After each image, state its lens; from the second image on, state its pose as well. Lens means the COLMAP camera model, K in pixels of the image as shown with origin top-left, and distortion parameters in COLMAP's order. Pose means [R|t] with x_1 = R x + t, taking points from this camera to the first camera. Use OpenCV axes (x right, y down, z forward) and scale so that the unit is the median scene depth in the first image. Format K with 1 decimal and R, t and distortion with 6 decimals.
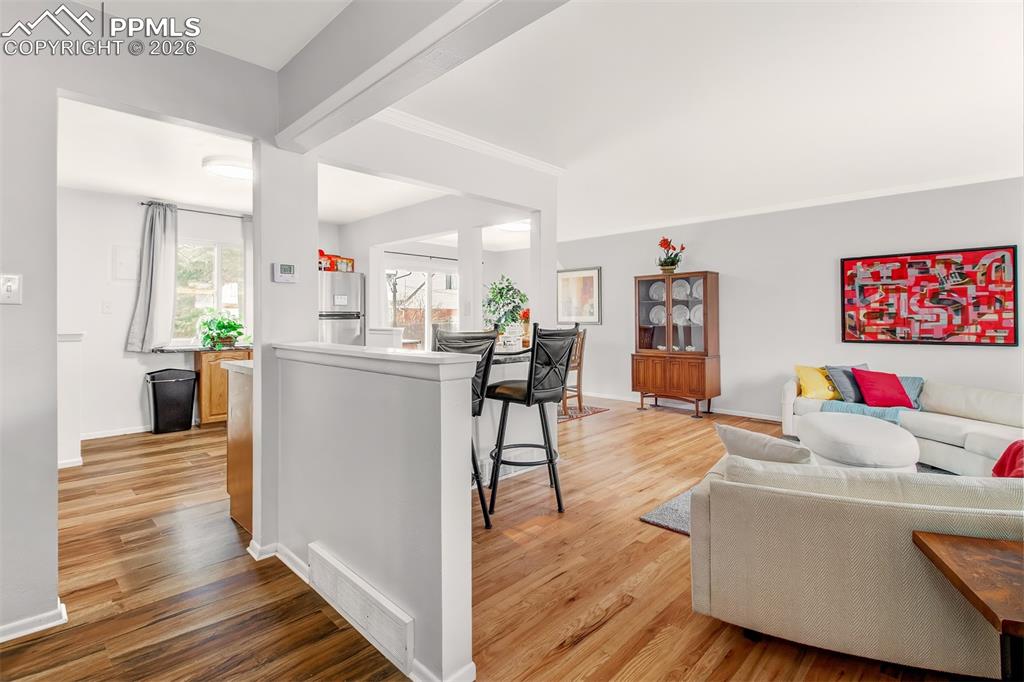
lens RADIAL K [[490.8, 0, 514.5], [0, 490.8, 316.4], [0, 0, 1]] dist [-0.003811, -0.001091]
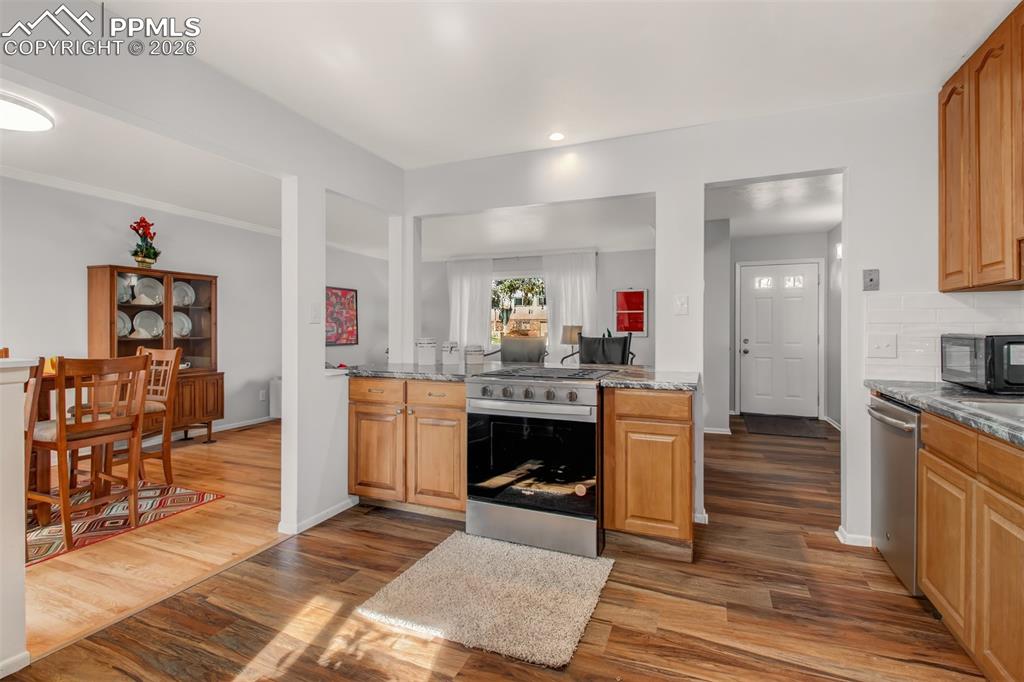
lens RADIAL K [[478.7, 0, 516.7], [0, 478.7, 333.7], [0, 0, 1]] dist [-0.002827, -0.001977]
pose [[-0.379034, -0.006702, 0.925358, -0.791402], [-0.007112, 0.999965, 0.004329, 0.007000], [-0.925355, -0.004941, -0.379069, 1.026873]]
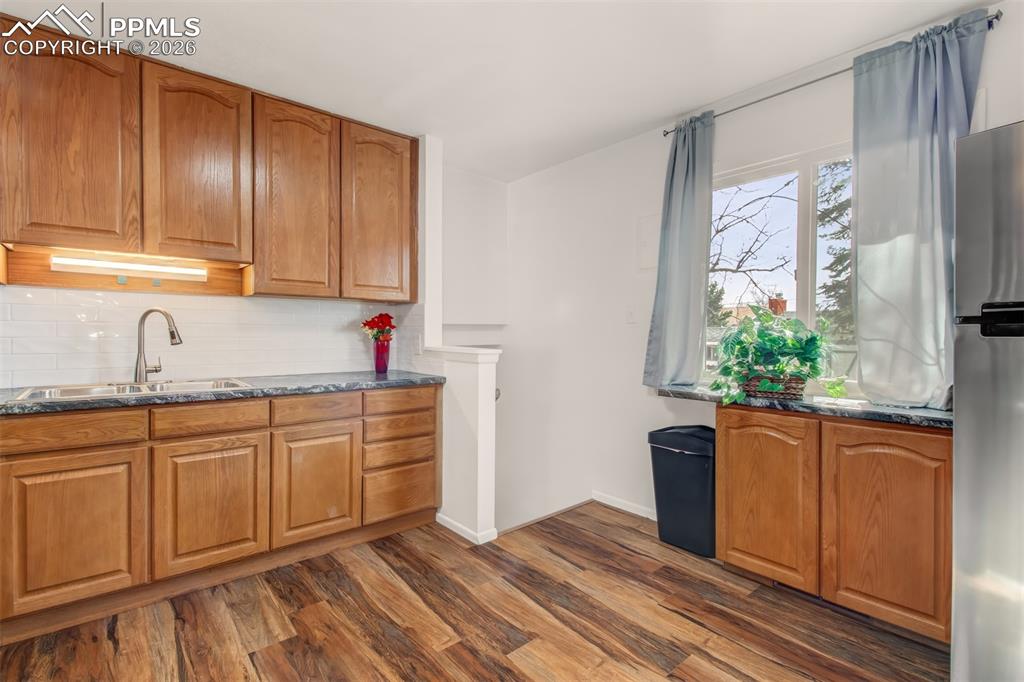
lens RADIAL K [[478.7, 0, 516.7], [0, 478.7, 333.7], [0, 0, 1]] dist [-0.002827, -0.001977]
pose [[-0.087617, 0.005148, -0.996141, -0.197495], [0.002137, 0.999985, 0.004980, 0.005728], [0.996152, -0.001692, -0.087626, 0.970341]]
